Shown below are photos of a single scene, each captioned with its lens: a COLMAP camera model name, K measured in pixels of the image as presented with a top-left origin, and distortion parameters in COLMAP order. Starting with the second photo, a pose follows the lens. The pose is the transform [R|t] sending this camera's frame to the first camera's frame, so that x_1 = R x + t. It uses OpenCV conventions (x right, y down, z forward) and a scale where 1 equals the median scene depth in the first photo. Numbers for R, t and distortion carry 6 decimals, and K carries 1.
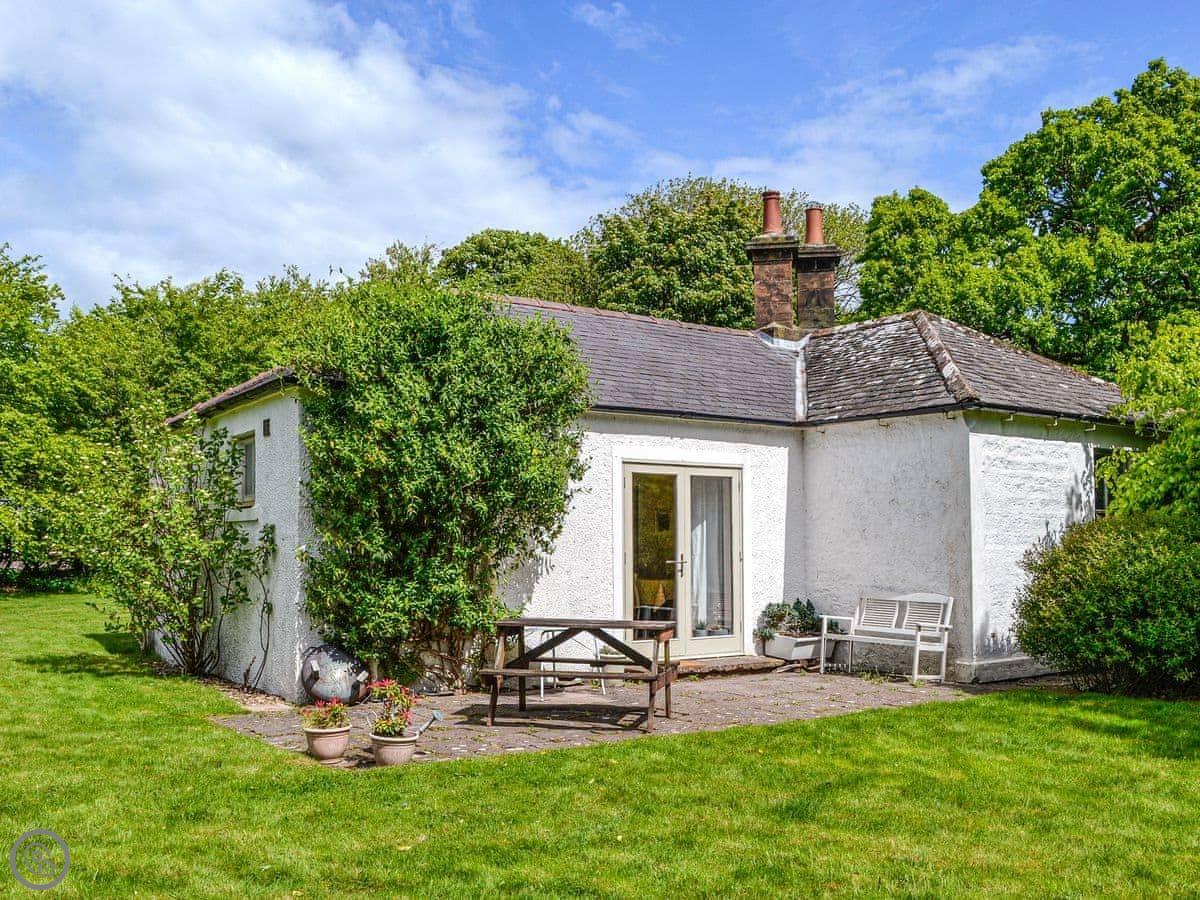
lens RADIAL K [[1021.4, 0, 599.8], [0, 1021.4, 474.7], [0, 0, 1]] dist [-0.075667, 0.068082]
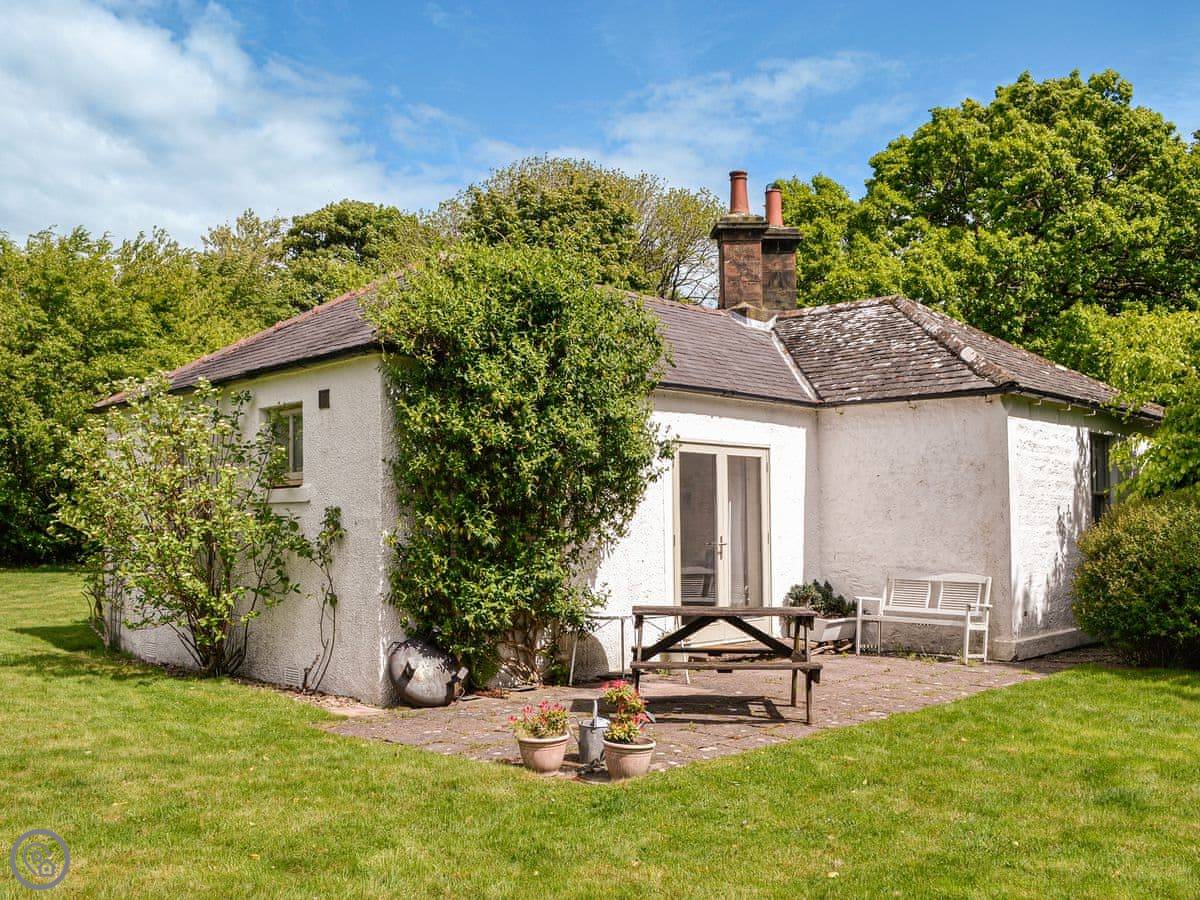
lens RADIAL K [[1020.5, 0, 600.0], [0, 1020.5, 450.0], [0, 0, 1]] dist [-0.059119, -0.002170]
pose [[0.985771, 0.009546, 0.167823, -0.209478], [-0.009027, 0.999952, -0.003854, 0.000388], [-0.167851, 0.002284, 0.985810, 0.061331]]
